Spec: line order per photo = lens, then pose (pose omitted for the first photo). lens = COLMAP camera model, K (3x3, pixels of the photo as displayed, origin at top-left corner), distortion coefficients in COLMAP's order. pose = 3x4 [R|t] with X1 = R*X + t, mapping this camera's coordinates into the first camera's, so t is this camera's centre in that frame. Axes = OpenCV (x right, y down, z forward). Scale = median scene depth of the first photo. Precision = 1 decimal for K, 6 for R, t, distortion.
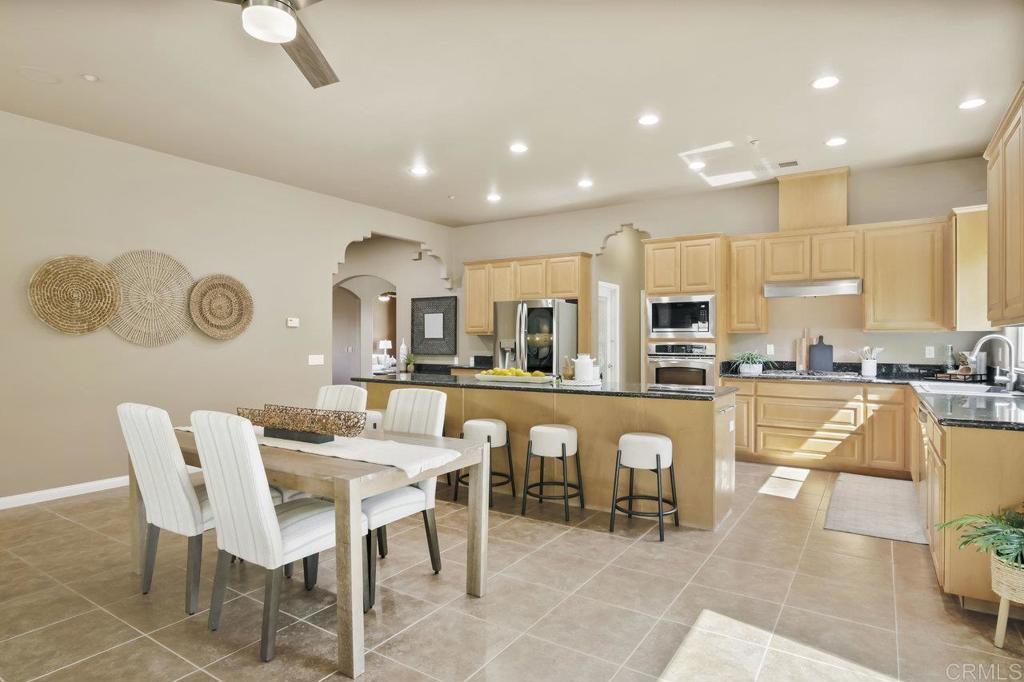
lens RADIAL K [[558.9, 0, 511.7], [0, 558.9, 342.9], [0, 0, 1]] dist [-0.023245, 0.004964]
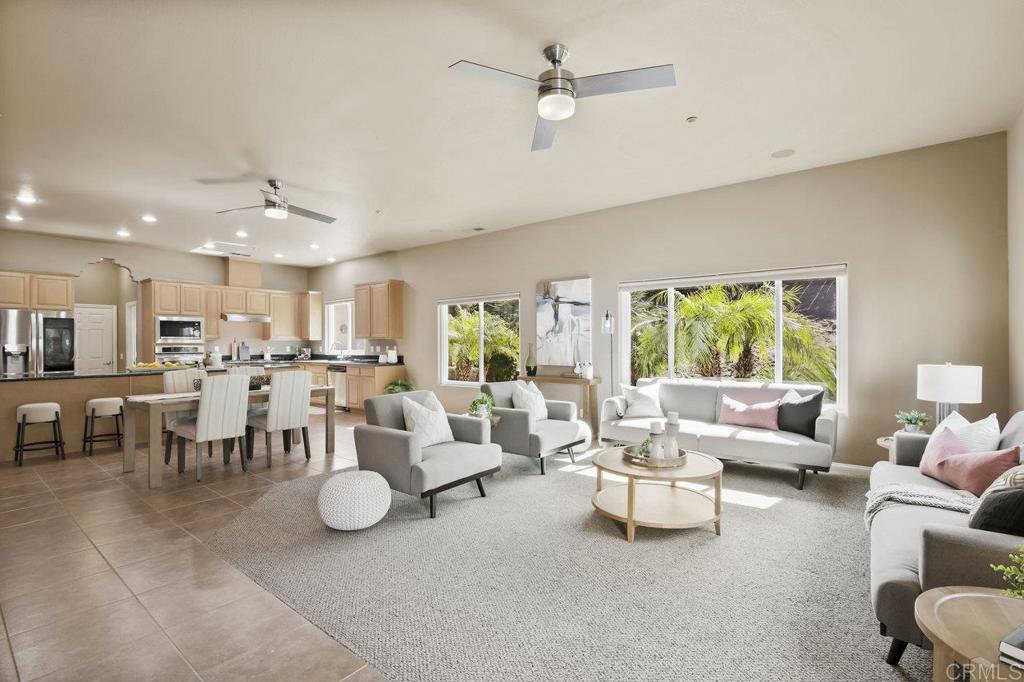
lens RADIAL K [[473.2, 0, 512.3], [0, 473.2, 343.8], [0, 0, 1]] dist [-0.019769, 0.001921]
pose [[0.087957, -0.001973, 0.996122, -1.017656], [0.009364, 0.999955, 0.001153, 0.001186], [-0.996080, 0.009226, 0.087971, -0.086714]]
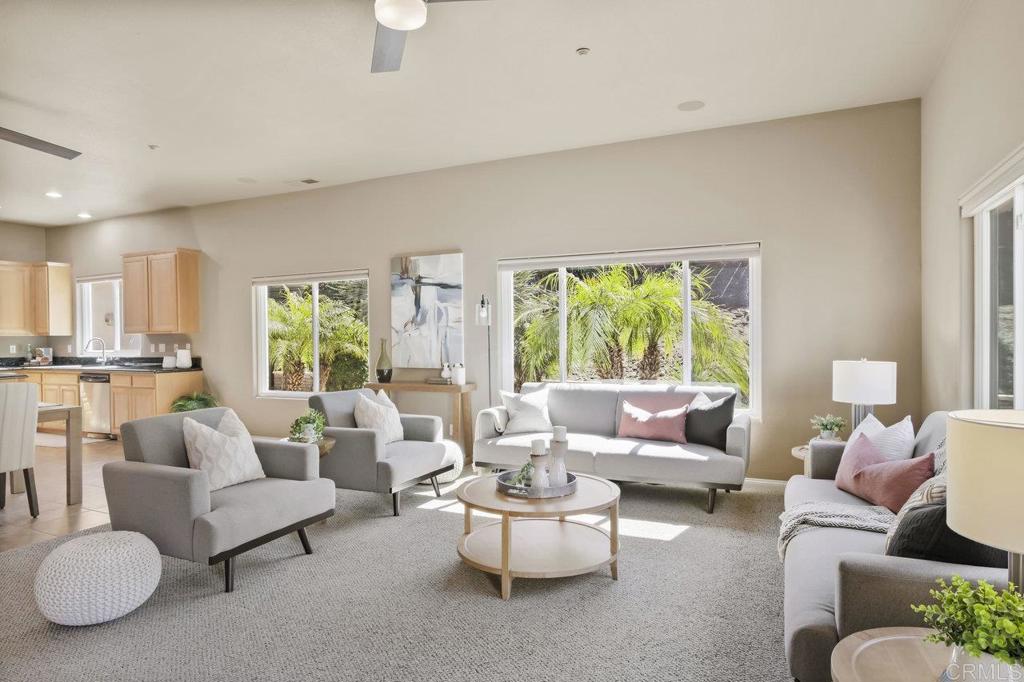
lens RADIAL K [[609.0, 0, 512.7], [0, 609.0, 343.4], [0, 0, 1]] dist [-0.005653, -0.001010]
pose [[-0.141316, -0.009017, 0.989923, -0.991823], [0.014231, 0.999837, 0.011139, 0.001643], [-0.989862, 0.015662, -0.141165, -0.106021]]
